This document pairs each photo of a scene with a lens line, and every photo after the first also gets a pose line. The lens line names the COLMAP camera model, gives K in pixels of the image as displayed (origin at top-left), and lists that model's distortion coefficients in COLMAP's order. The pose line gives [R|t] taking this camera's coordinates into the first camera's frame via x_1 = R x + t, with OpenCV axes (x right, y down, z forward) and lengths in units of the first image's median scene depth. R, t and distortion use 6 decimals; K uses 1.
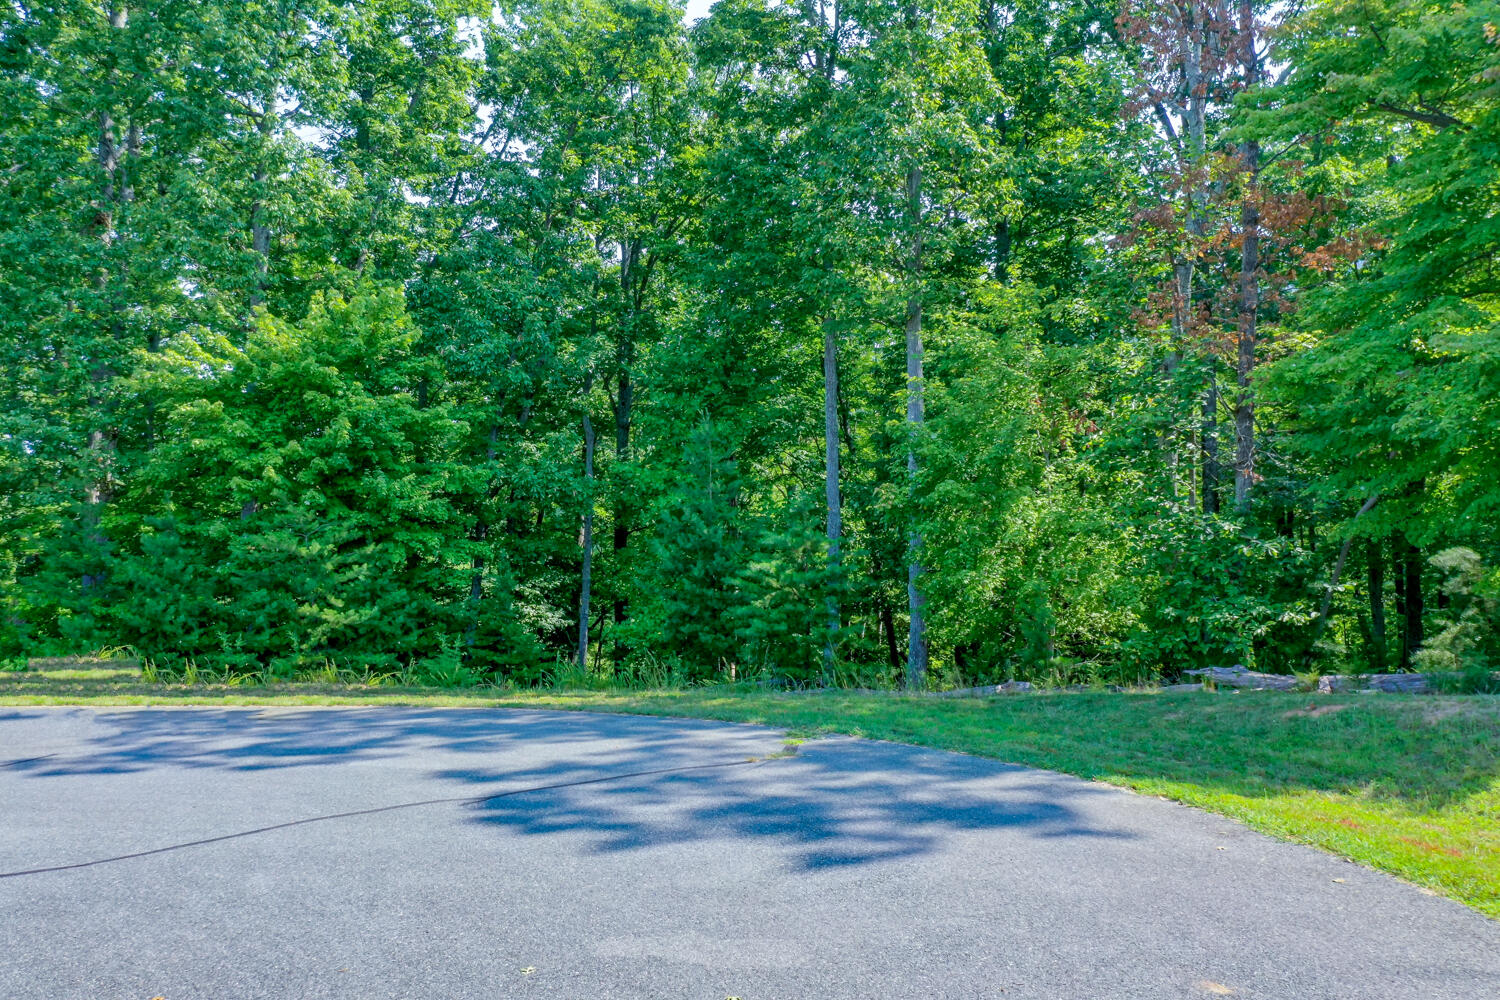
lens RADIAL K [[1188.7, 0, 751.5], [0, 1188.7, 501.8], [0, 0, 1]] dist [0.010043, -0.012876]
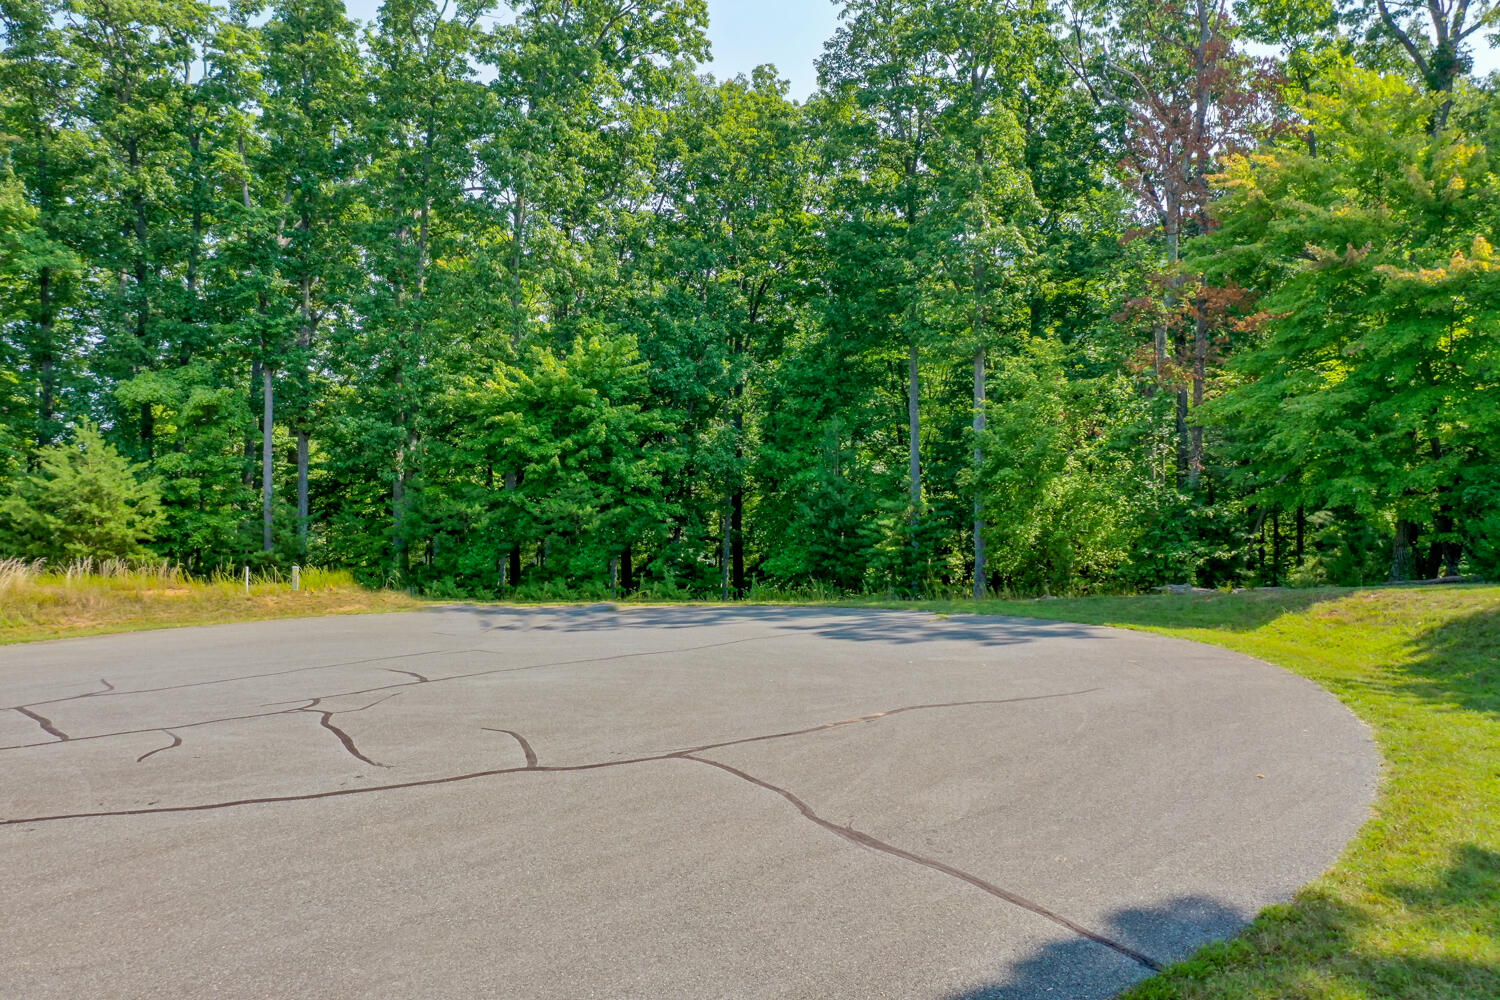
lens RADIAL K [[1188.7, 0, 754.2], [0, 1188.7, 502.7], [0, 0, 1]] dist [0.010043, -0.012876]
pose [[0.999994, -0.000521, -0.003535, -0.152352], [0.000685, 0.998915, 0.046560, -0.042699], [0.003507, -0.046562, 0.998909, -0.537747]]
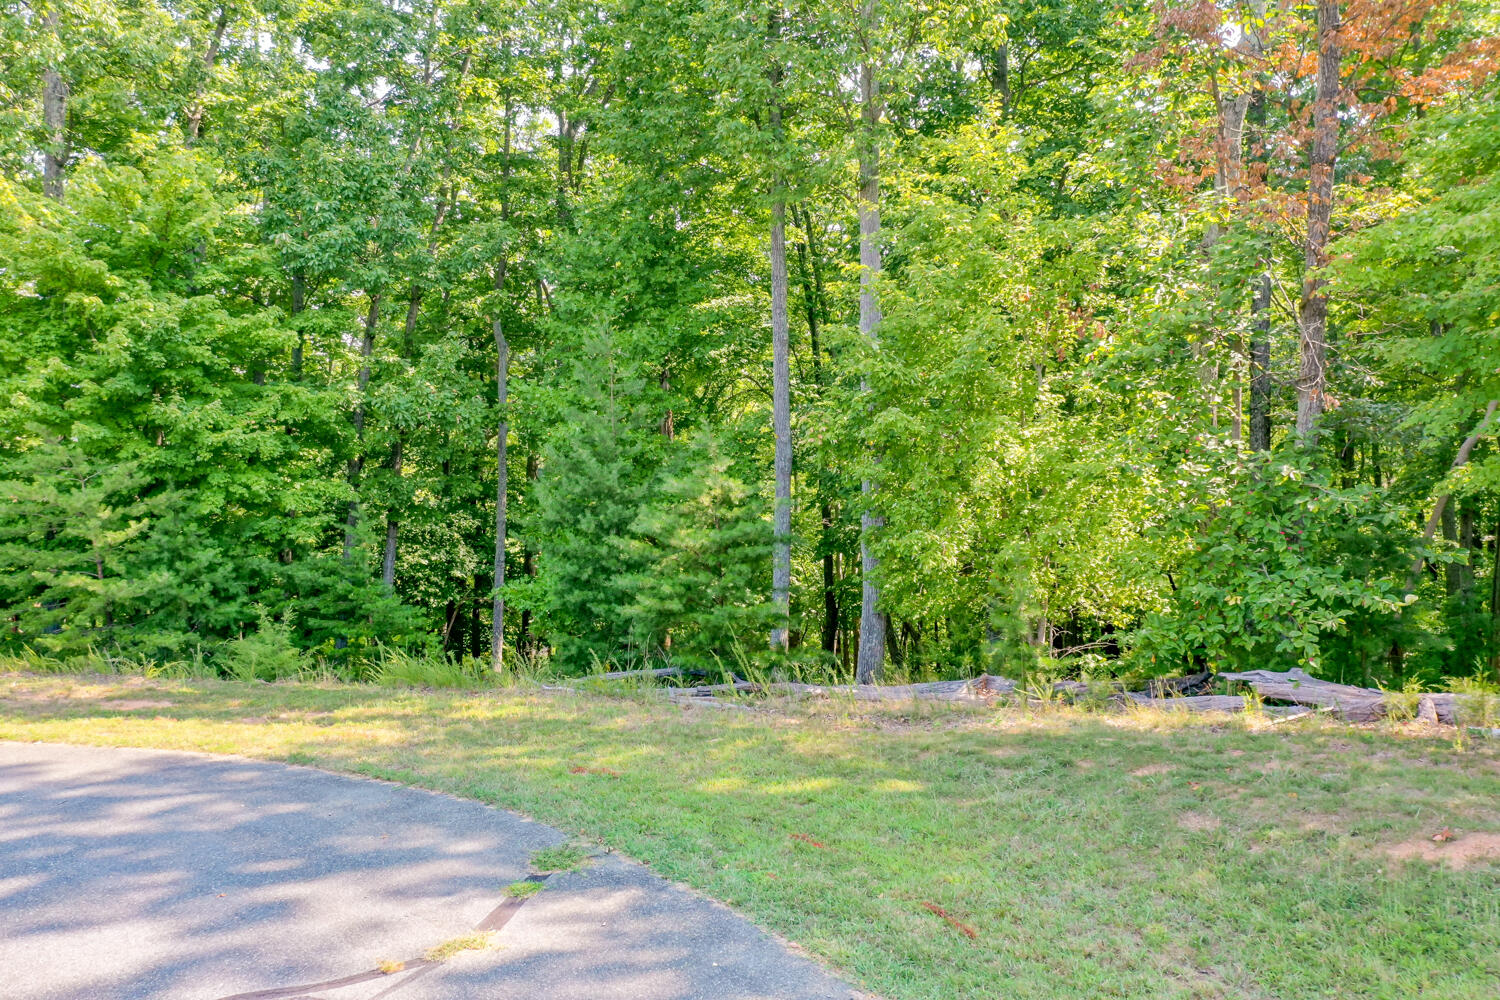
lens RADIAL K [[1188.7, 0, 747.6], [0, 1188.7, 501.0], [0, 0, 1]] dist [0.010043, -0.012876]
pose [[0.999484, -0.004793, -0.031764, 0.091819], [0.007208, 0.997053, 0.076377, -0.015756], [0.031304, -0.076567, 0.996573, 0.253967]]
